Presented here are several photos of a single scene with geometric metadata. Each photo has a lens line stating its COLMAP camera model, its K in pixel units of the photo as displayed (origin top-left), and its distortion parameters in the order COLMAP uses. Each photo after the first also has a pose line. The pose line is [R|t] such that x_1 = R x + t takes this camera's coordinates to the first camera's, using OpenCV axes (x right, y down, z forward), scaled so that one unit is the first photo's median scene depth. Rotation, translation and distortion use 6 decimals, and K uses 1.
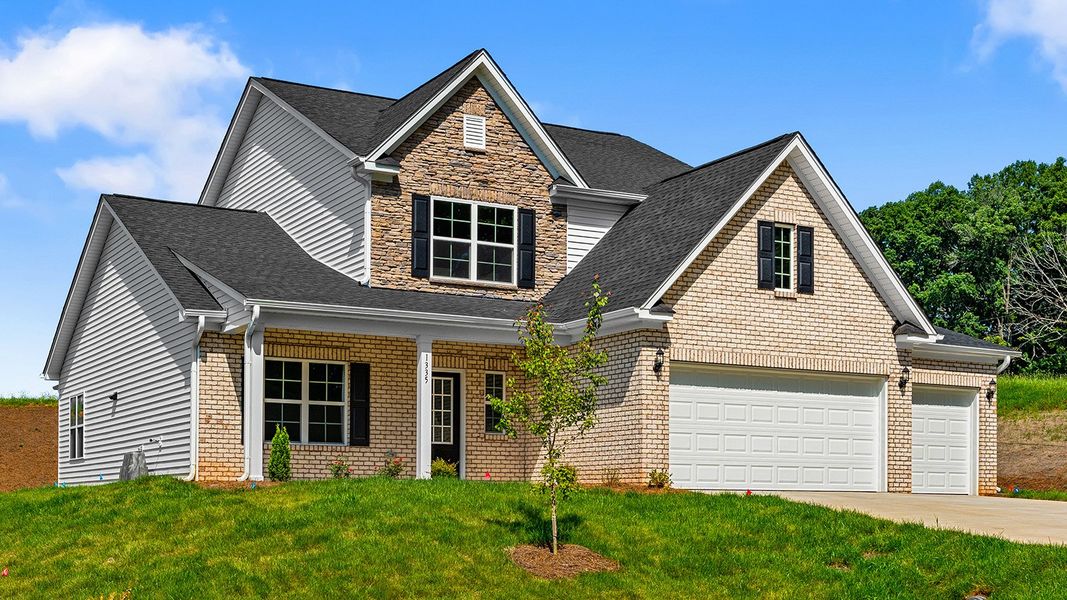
lens RADIAL K [[1378.7, 0, 533.5], [0, 1378.7, 300.0], [0, 0, 1]] dist [0.002602, -0.006333]
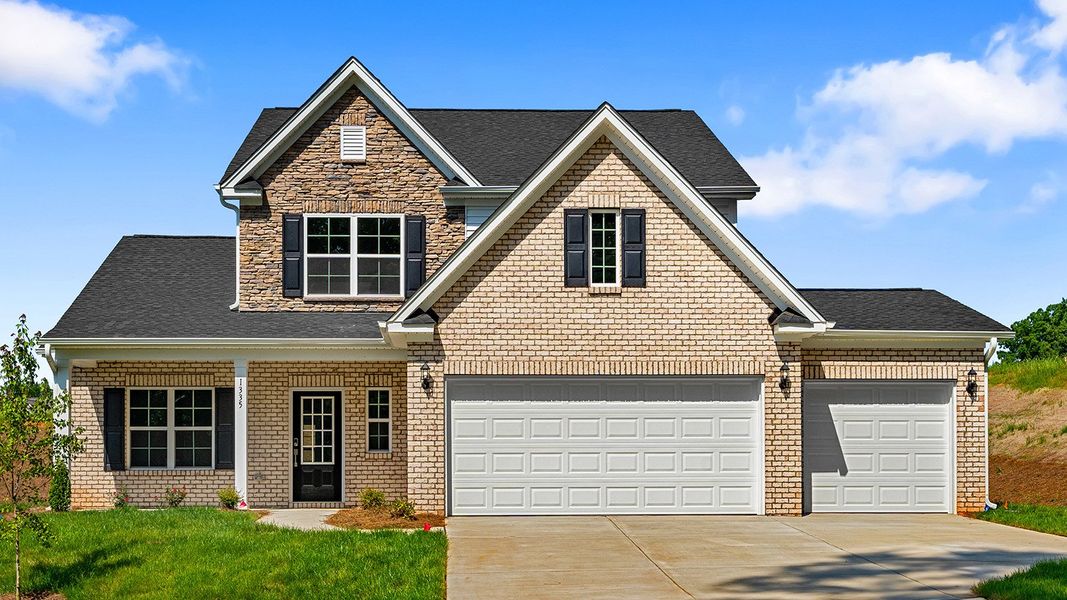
lens RADIAL K [[1328.3, 0, 491.9], [0, 1328.3, 297.1], [0, 0, 1]] dist [0.008803, 0.005477]
pose [[0.889702, -0.070324, -0.451094, 0.484529], [0.075832, 0.997103, -0.005880, -0.000002], [0.450201, -0.028976, 0.892457, 0.212168]]
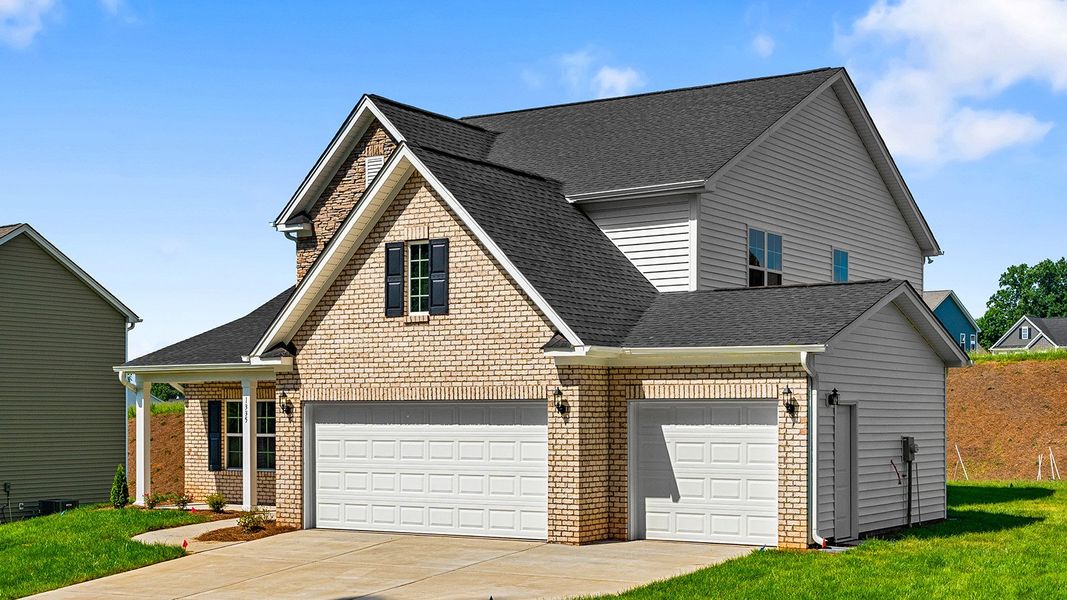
lens RADIAL K [[1475.7, 0, 533.7], [0, 1475.7, 211.3], [0, 0, 1]] dist [0.003099, -0.009737]
pose [[0.467220, -0.126482, -0.875047, 1.055548], [0.134675, 0.988346, -0.070950, 0.005277], [0.873824, -0.084698, 0.478809, 0.589033]]
